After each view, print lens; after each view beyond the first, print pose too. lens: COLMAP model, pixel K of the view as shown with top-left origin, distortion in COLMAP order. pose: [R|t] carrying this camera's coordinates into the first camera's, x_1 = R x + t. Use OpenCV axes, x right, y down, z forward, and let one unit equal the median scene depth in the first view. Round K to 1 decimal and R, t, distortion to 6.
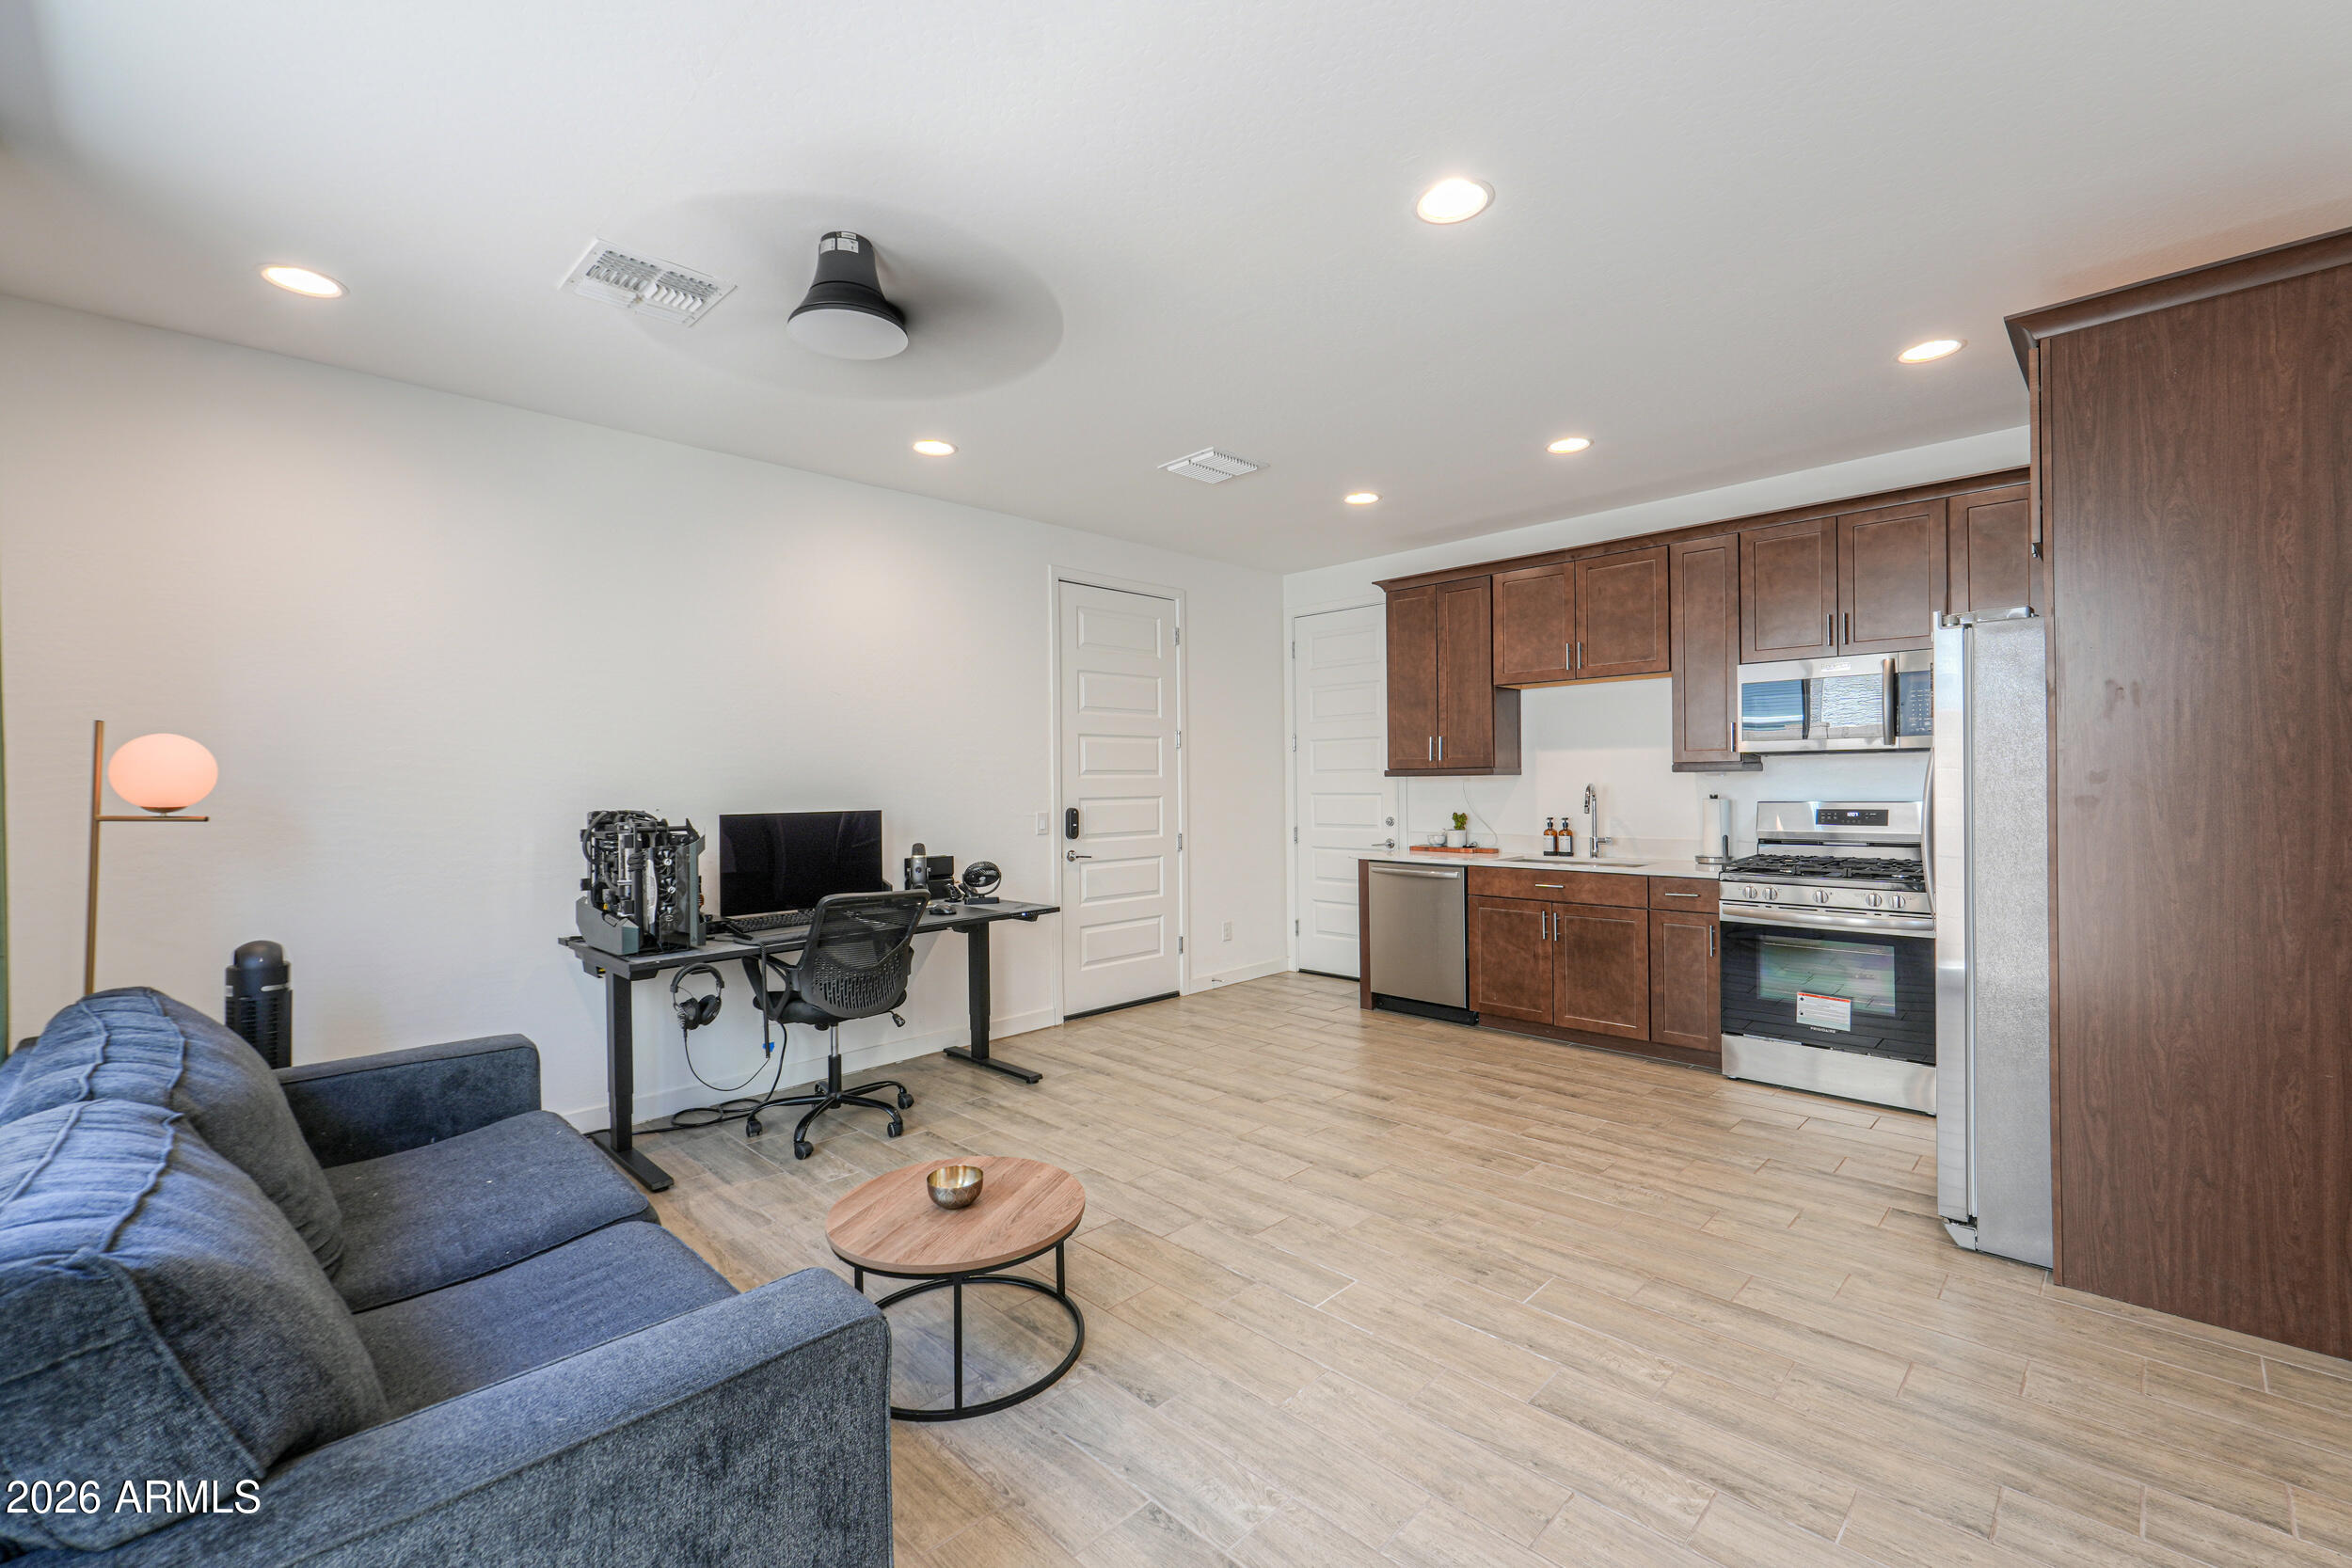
lens RADIAL K [[994.1, 0, 1221.4], [0, 994.1, 778.1], [0, 0, 1]] dist [-0.000797, -0.000571]
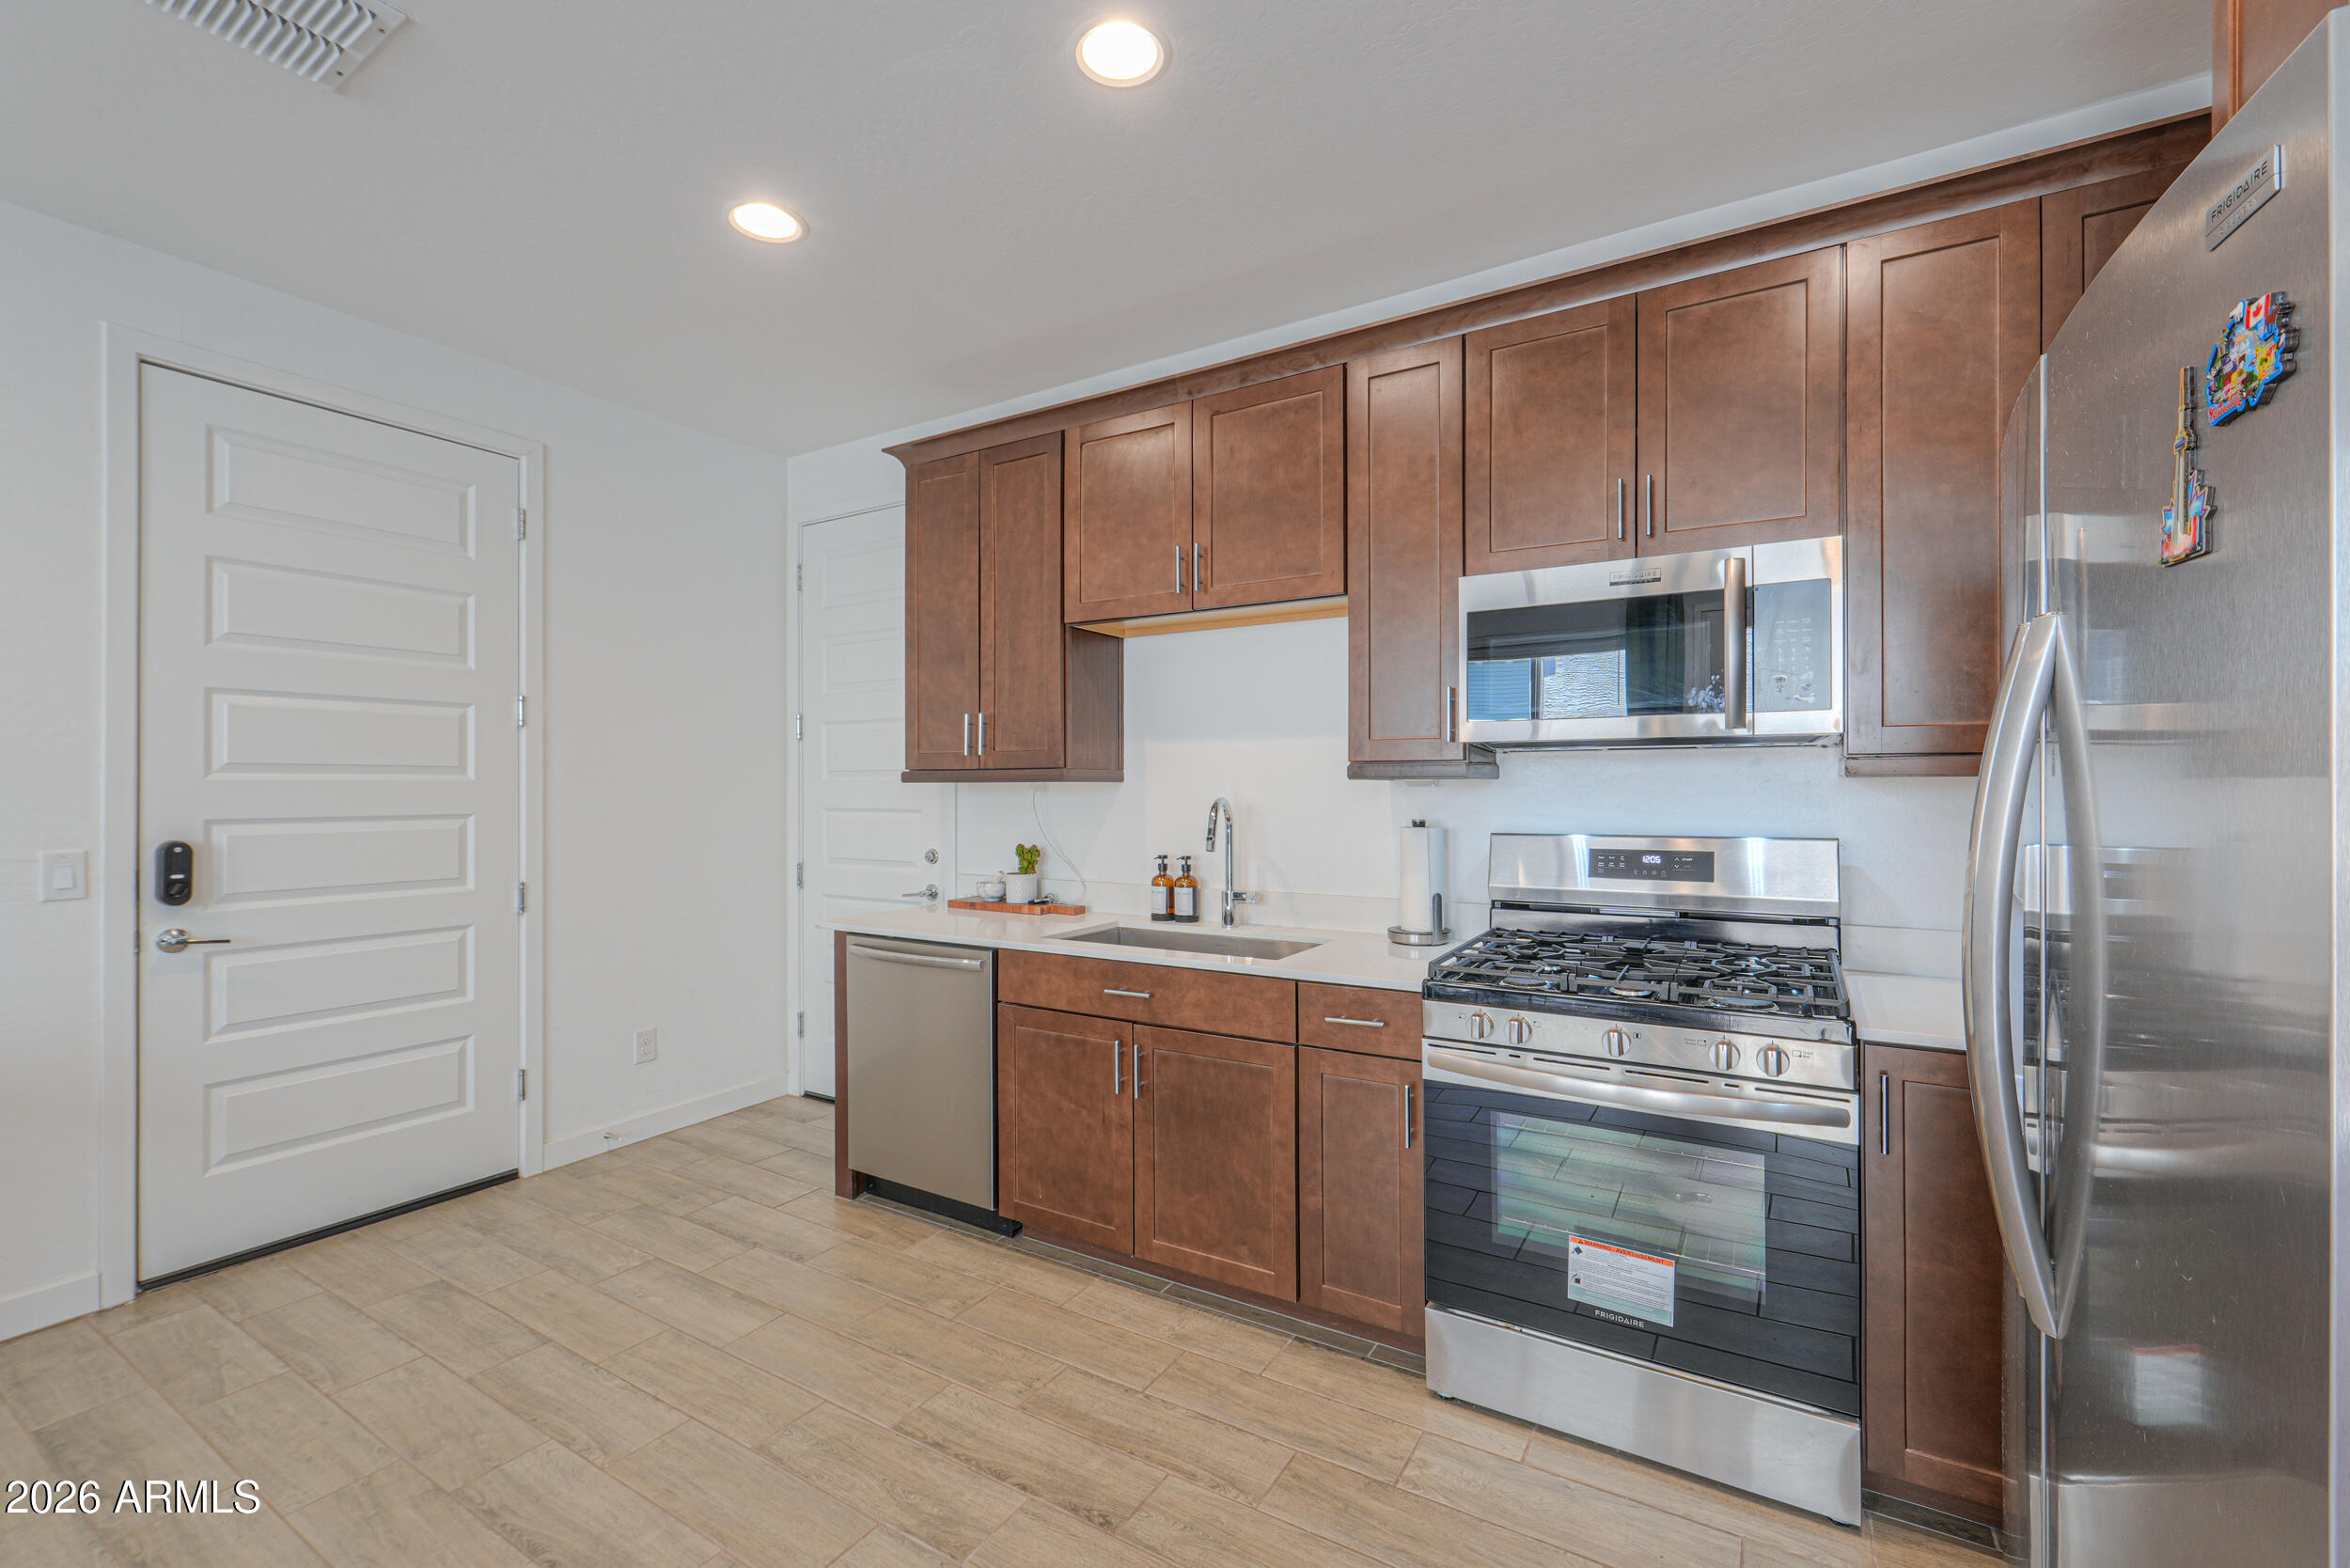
lens RADIAL K [[993.4, 0, 1185.4], [0, 993.4, 776.3], [0, 0, 1]] dist [-0.000797, -0.000571]
pose [[0.976621, 0.012371, 0.214611, 0.245865], [-0.010233, 0.999886, -0.011072, -0.000537], [-0.214723, 0.008617, 0.976637, 0.479462]]
